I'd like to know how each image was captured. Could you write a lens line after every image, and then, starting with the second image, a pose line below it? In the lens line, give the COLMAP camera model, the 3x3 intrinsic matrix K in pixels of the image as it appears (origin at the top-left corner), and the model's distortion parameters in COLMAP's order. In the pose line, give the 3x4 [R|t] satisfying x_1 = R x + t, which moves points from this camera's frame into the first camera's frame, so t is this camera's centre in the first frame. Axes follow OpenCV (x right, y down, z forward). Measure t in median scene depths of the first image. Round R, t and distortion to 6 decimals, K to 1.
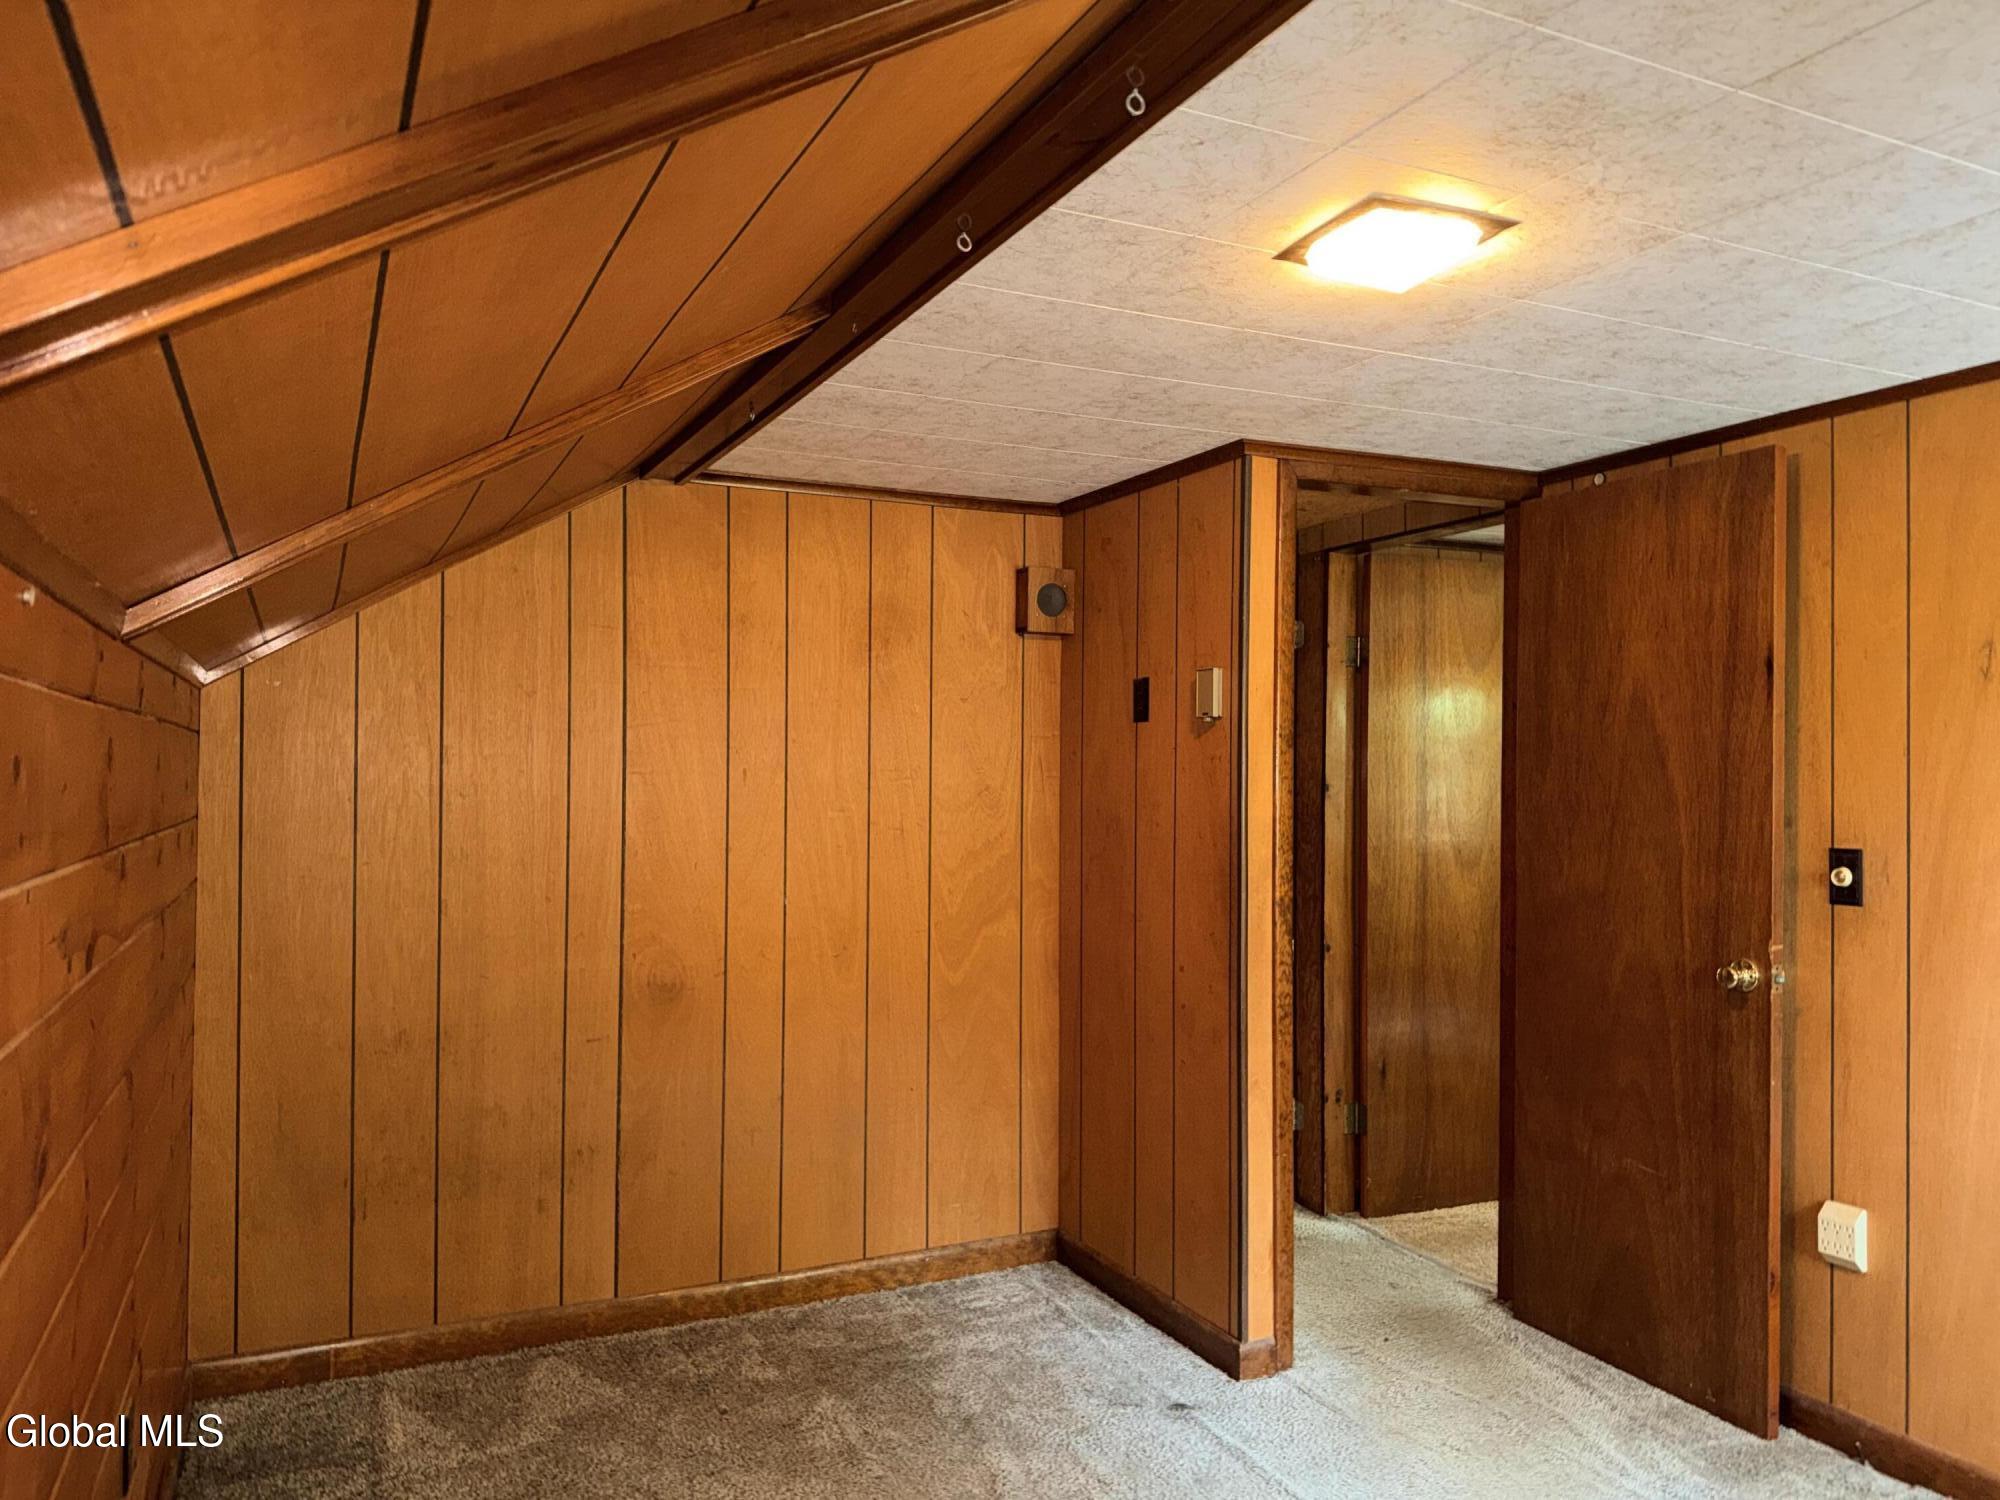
lens RADIAL K [[1400.7, 0, 1000.0], [0, 1400.7, 750.0], [0, 0, 1]] dist [0.112752, -0.166483]
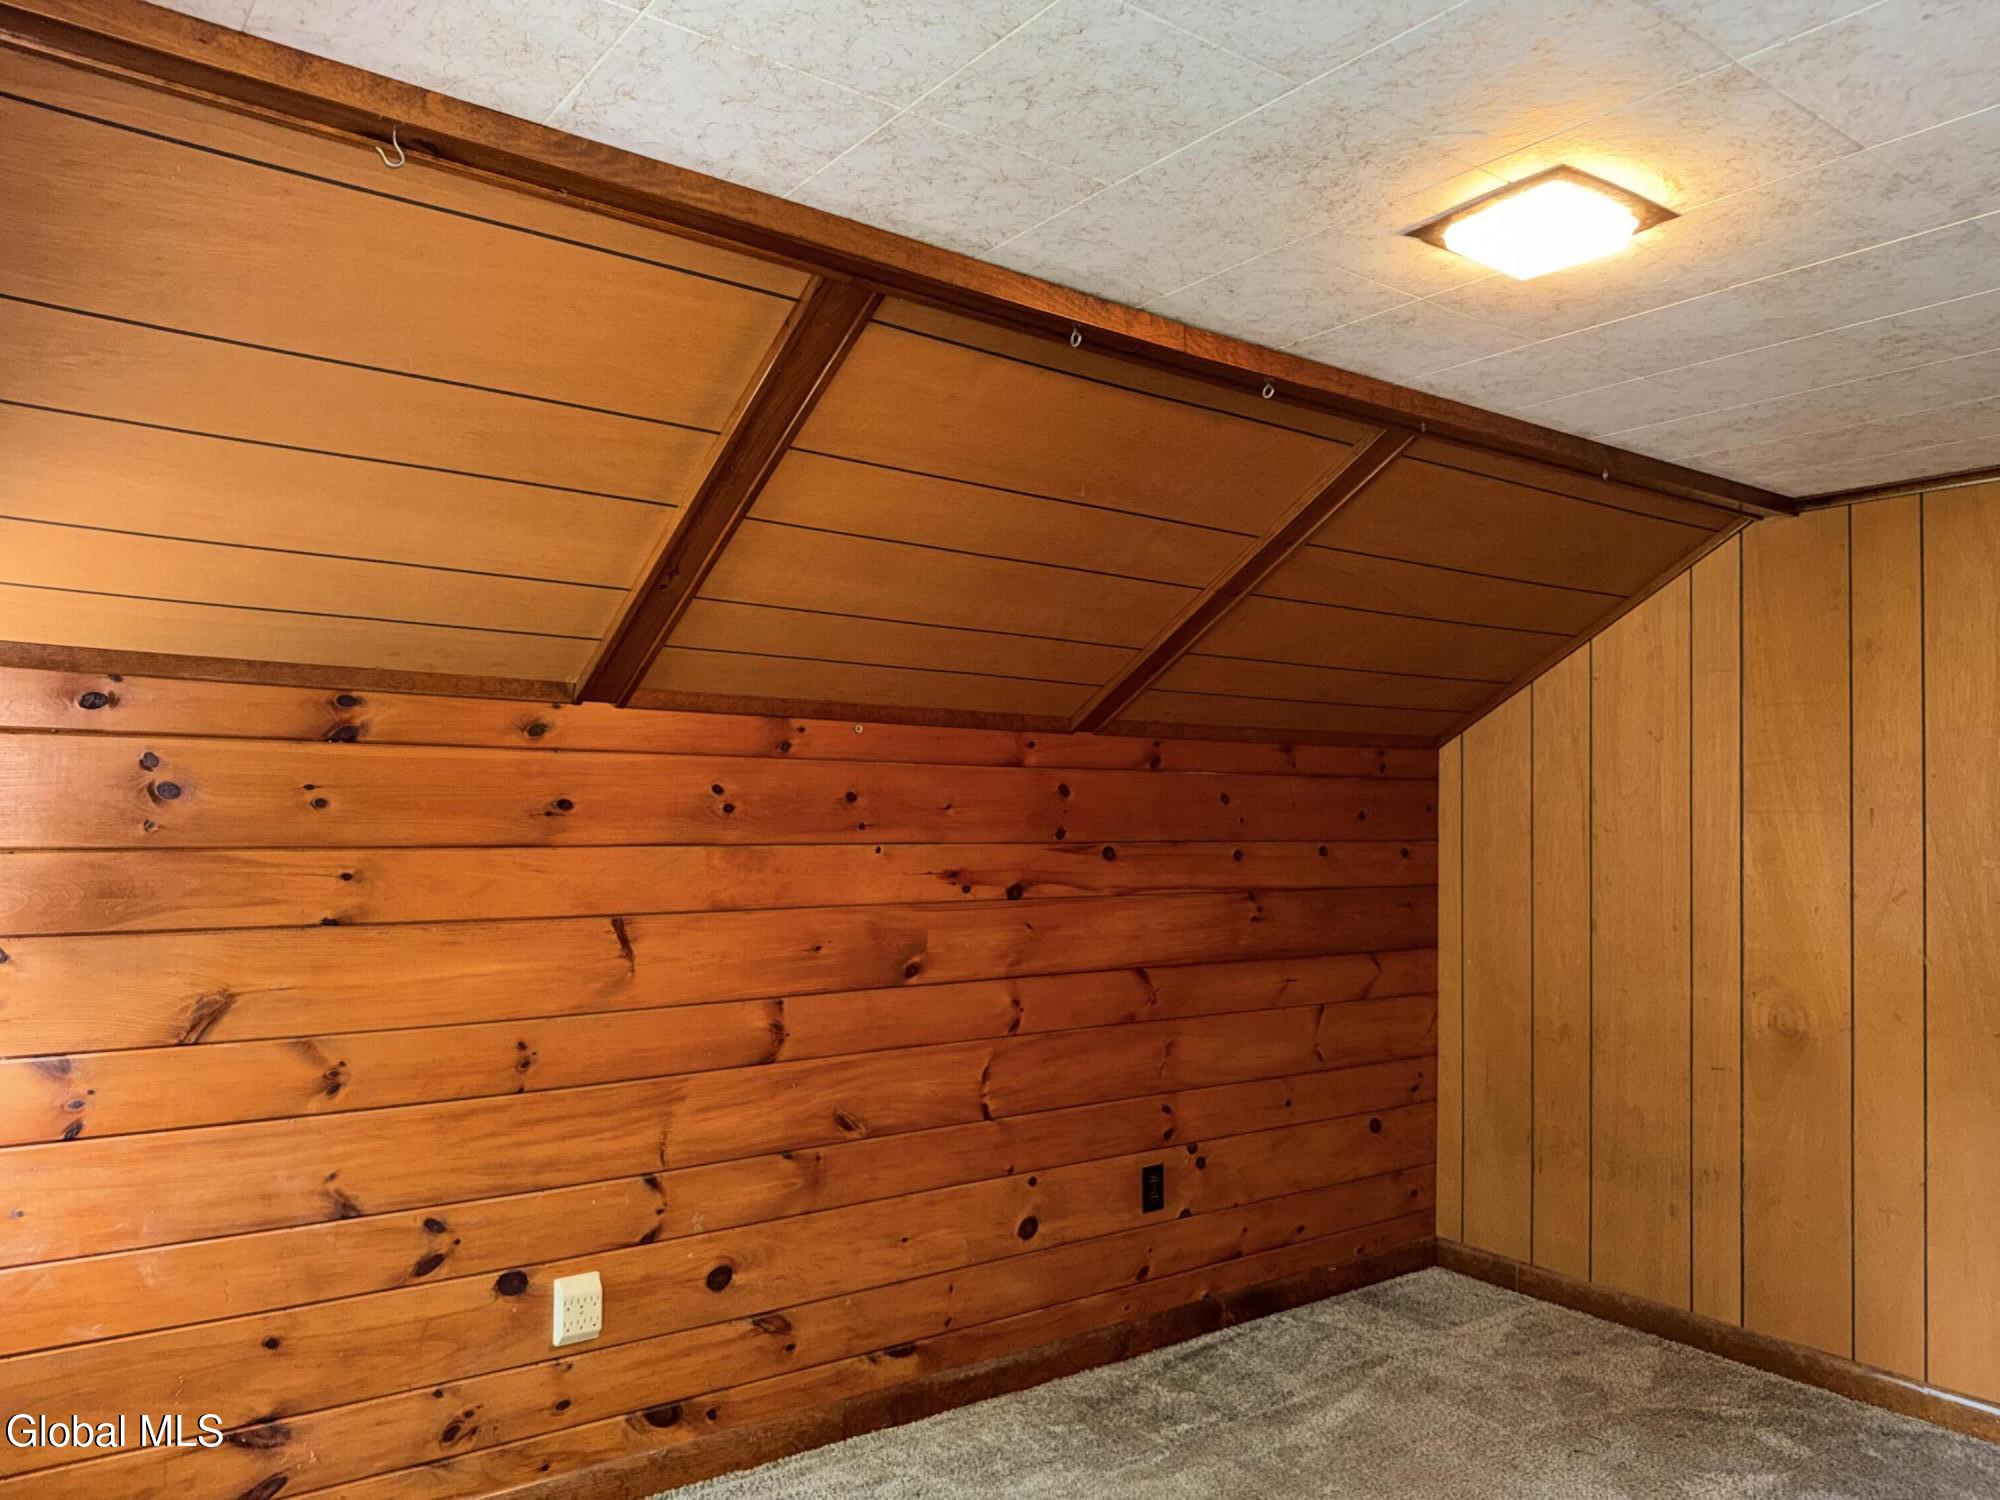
lens RADIAL K [[1421.2, 0, 1000.0], [0, 1421.2, 750.0], [0, 0, 1]] dist [-0.000818, -0.007003]
pose [[0.187900, -0.038751, -0.981423, 0.672580], [0.009378, 0.999247, -0.037660, 0.005539], [0.982143, -0.002128, 0.188122, 0.302554]]
